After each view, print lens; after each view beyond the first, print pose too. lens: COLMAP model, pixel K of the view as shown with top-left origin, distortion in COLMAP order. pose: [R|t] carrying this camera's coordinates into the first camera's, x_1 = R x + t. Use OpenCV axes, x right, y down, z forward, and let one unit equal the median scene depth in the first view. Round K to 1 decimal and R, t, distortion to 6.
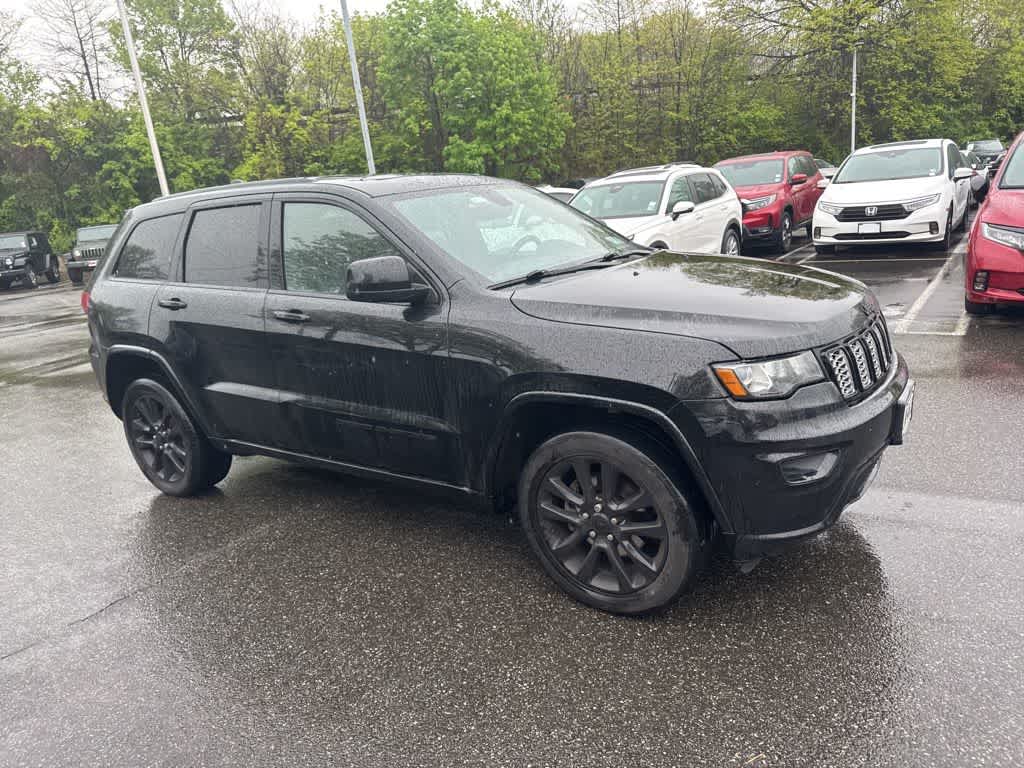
lens RADIAL K [[760.4, 0, 487.8], [0, 760.4, 385.8], [0, 0, 1]] dist [0.008233, -0.012559]
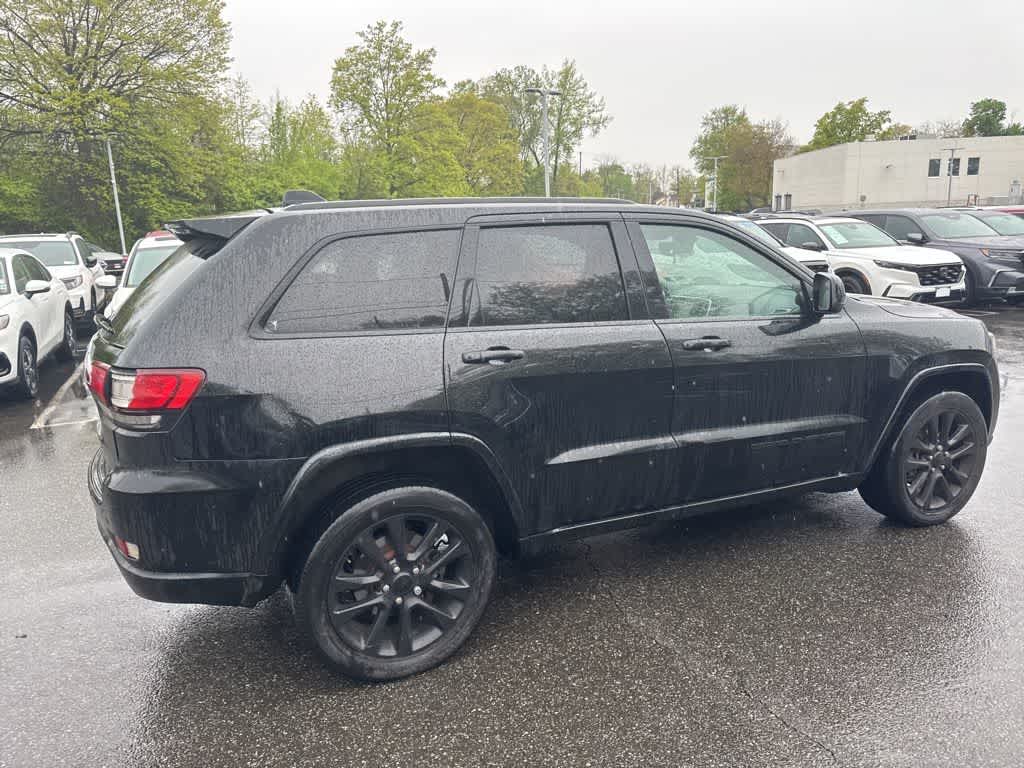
lens RADIAL K [[755.0, 0, 512.0], [0, 755.0, 384.0], [0, 0, 1]] dist [0.046218, -0.058376]
pose [[0.477223, -0.094729, 0.873662, -0.693268], [0.200921, 0.979601, -0.003534, -0.054417], [-0.855505, 0.177224, 0.486521, 0.457678]]
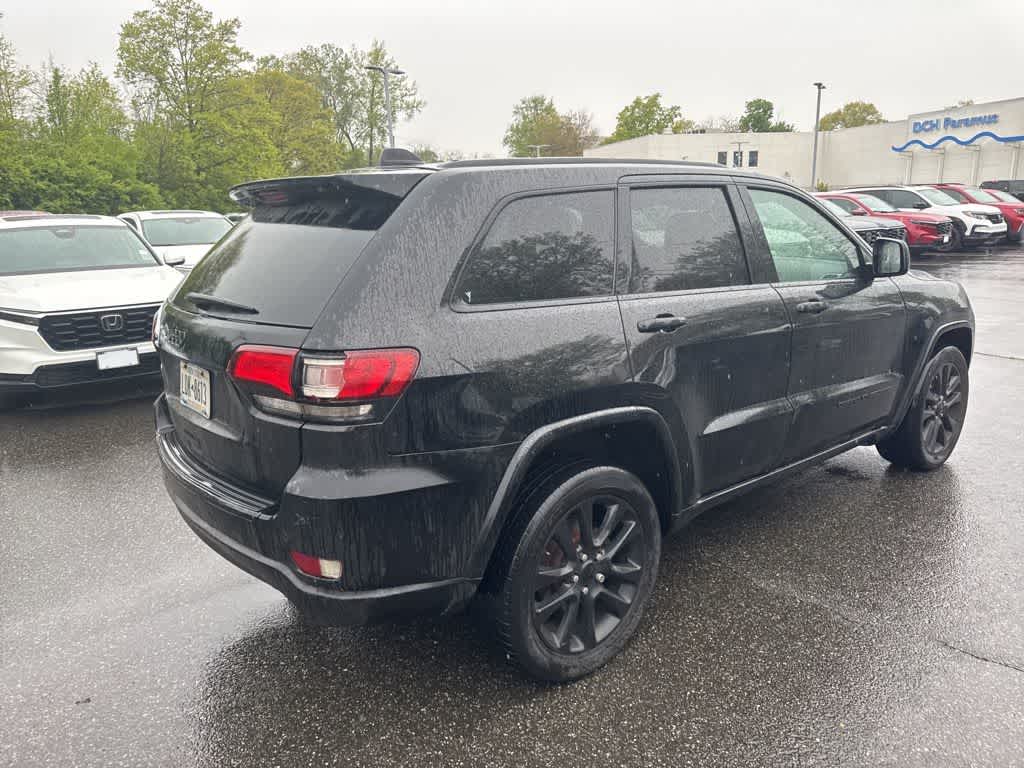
lens RADIAL K [[756.3, 0, 524.7], [0, 756.3, 379.9], [0, 0, 1]] dist [0.044182, -0.048973]
pose [[0.226076, -0.124435, 0.966129, -0.743741], [0.248244, 0.966420, 0.066383, -0.093876], [-0.941947, 0.224828, 0.249375, 0.668631]]
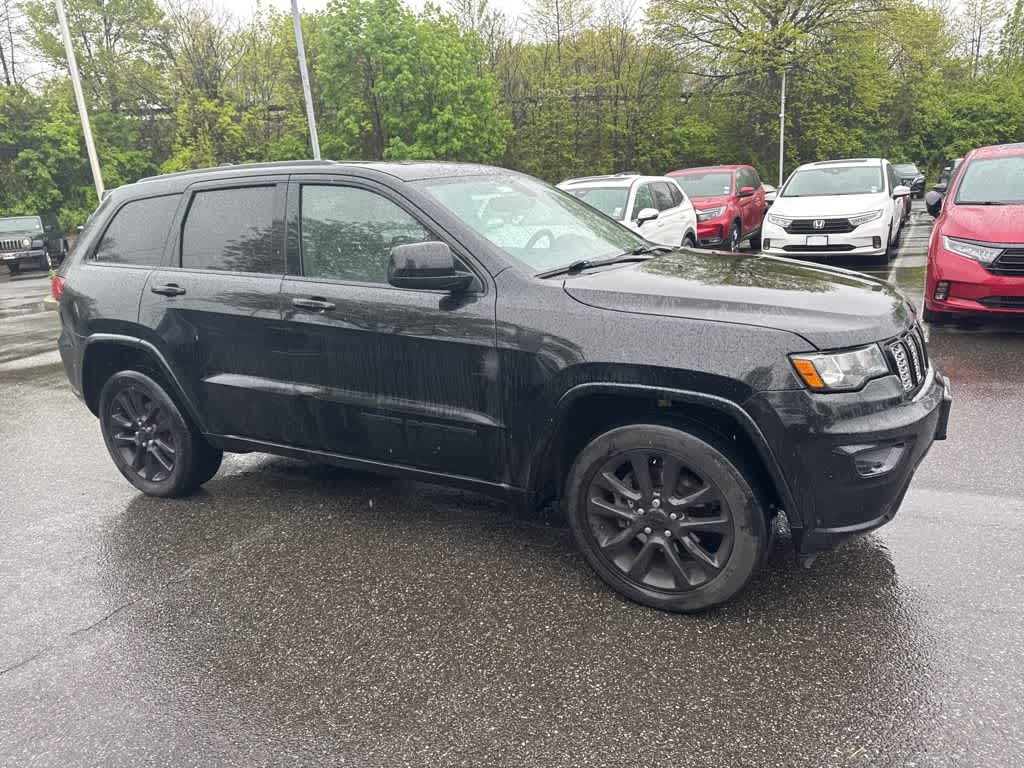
lens RADIAL K [[760.4, 0, 487.8], [0, 760.4, 385.8], [0, 0, 1]] dist [0.008233, -0.012559]
pose [[0.995152, 0.011917, 0.097625, -0.073412], [-0.011006, 0.999891, -0.009868, 0.009772], [-0.097732, 0.008746, 0.995174, 0.020662]]
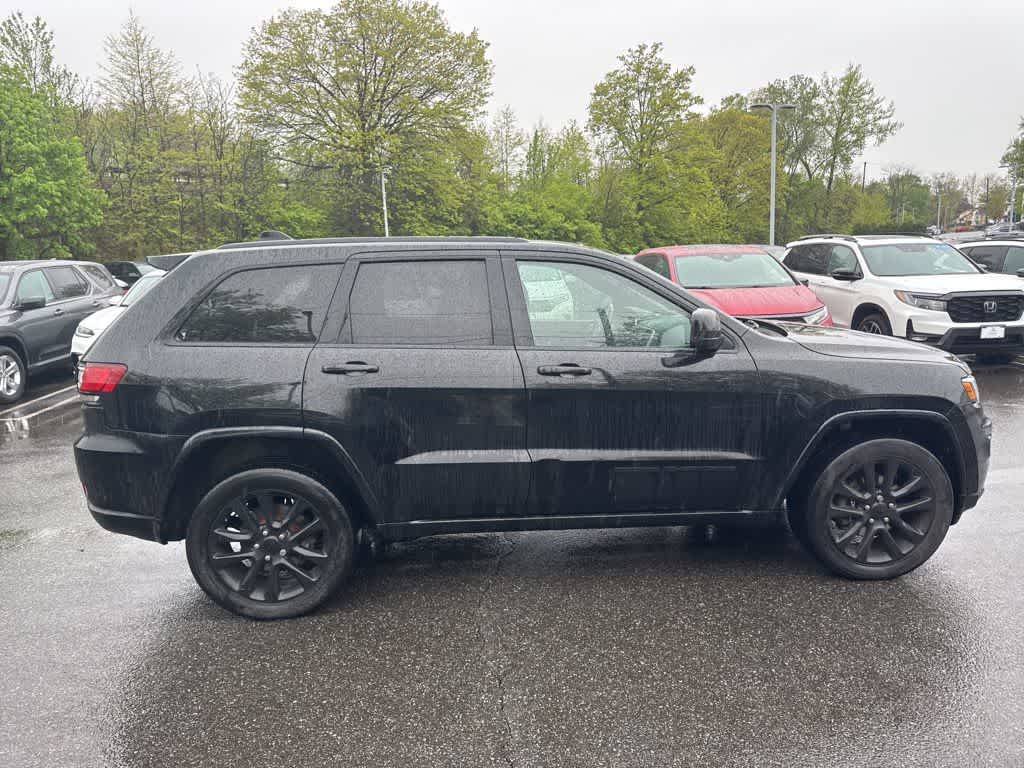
lens RADIAL K [[750.9, 0, 510.6], [0, 750.9, 396.2], [0, 0, 1]] dist [0.094020, -0.147645]
pose [[0.756305, -0.044285, 0.652719, -0.566104], [0.115940, 0.990987, -0.067105, -0.001654], [-0.643864, 0.126428, 0.754623, 0.181586]]
